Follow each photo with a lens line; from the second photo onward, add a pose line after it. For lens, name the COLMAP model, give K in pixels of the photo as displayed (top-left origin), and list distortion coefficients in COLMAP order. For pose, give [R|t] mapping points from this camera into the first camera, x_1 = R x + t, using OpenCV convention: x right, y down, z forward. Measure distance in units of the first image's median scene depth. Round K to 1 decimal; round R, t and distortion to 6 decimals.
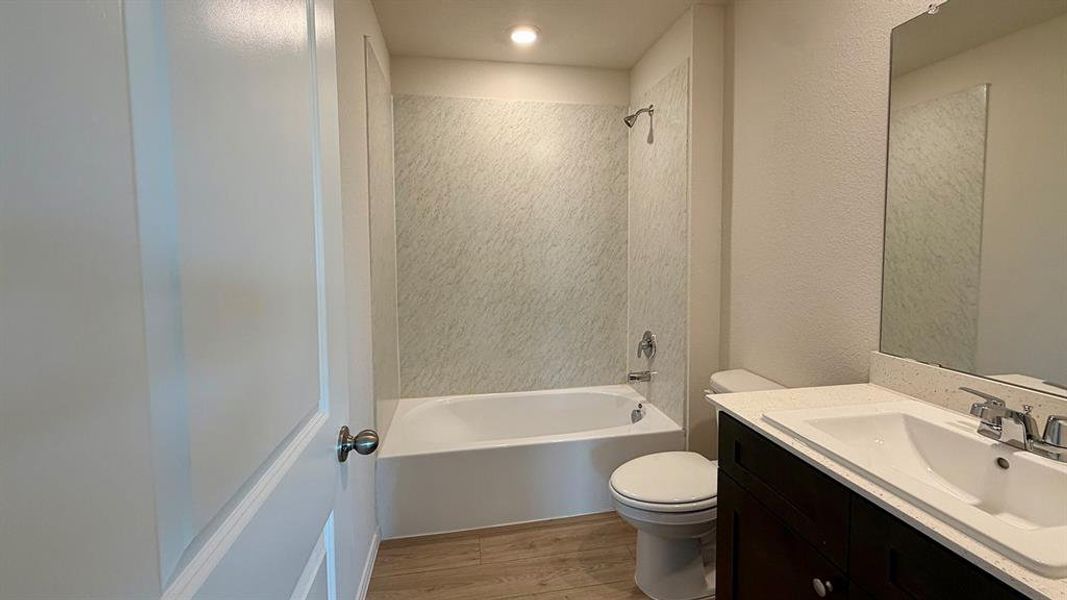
lens RADIAL K [[427.5, 0, 532.8], [0, 427.5, 273.7], [0, 0, 1]] dist [0.000255, 0.000049]
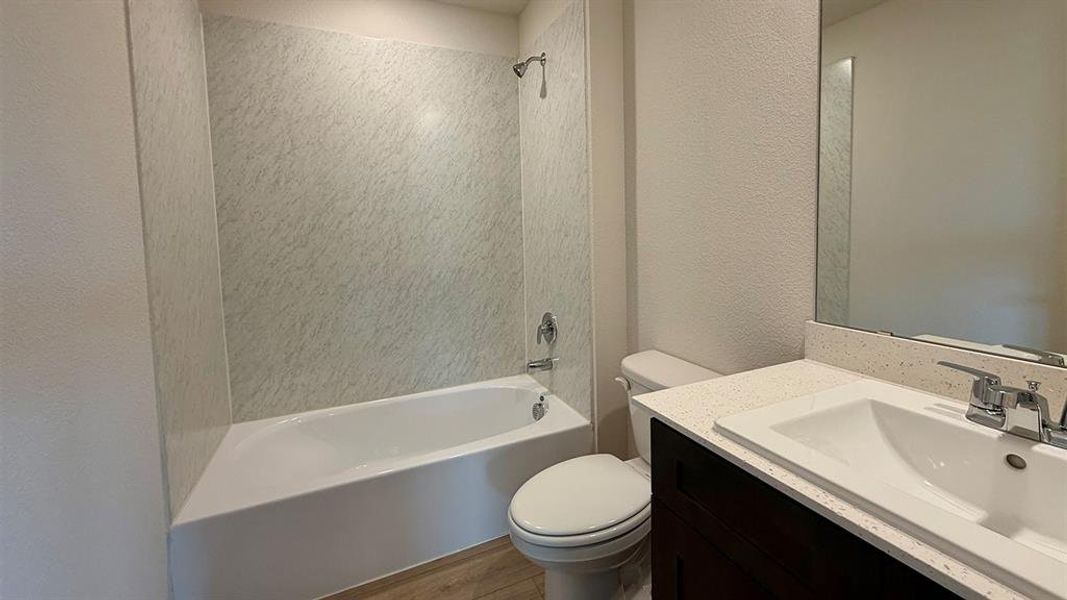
lens RADIAL K [[436.6, 0, 536.8], [0, 436.6, 261.3], [0, 0, 1]] dist [0.000958, 0.000214]
pose [[0.968590, -0.035167, 0.246165, 0.031523], [0.032677, 0.999365, 0.014192, 0.015701], [-0.246507, -0.005702, 0.969124, 0.141089]]
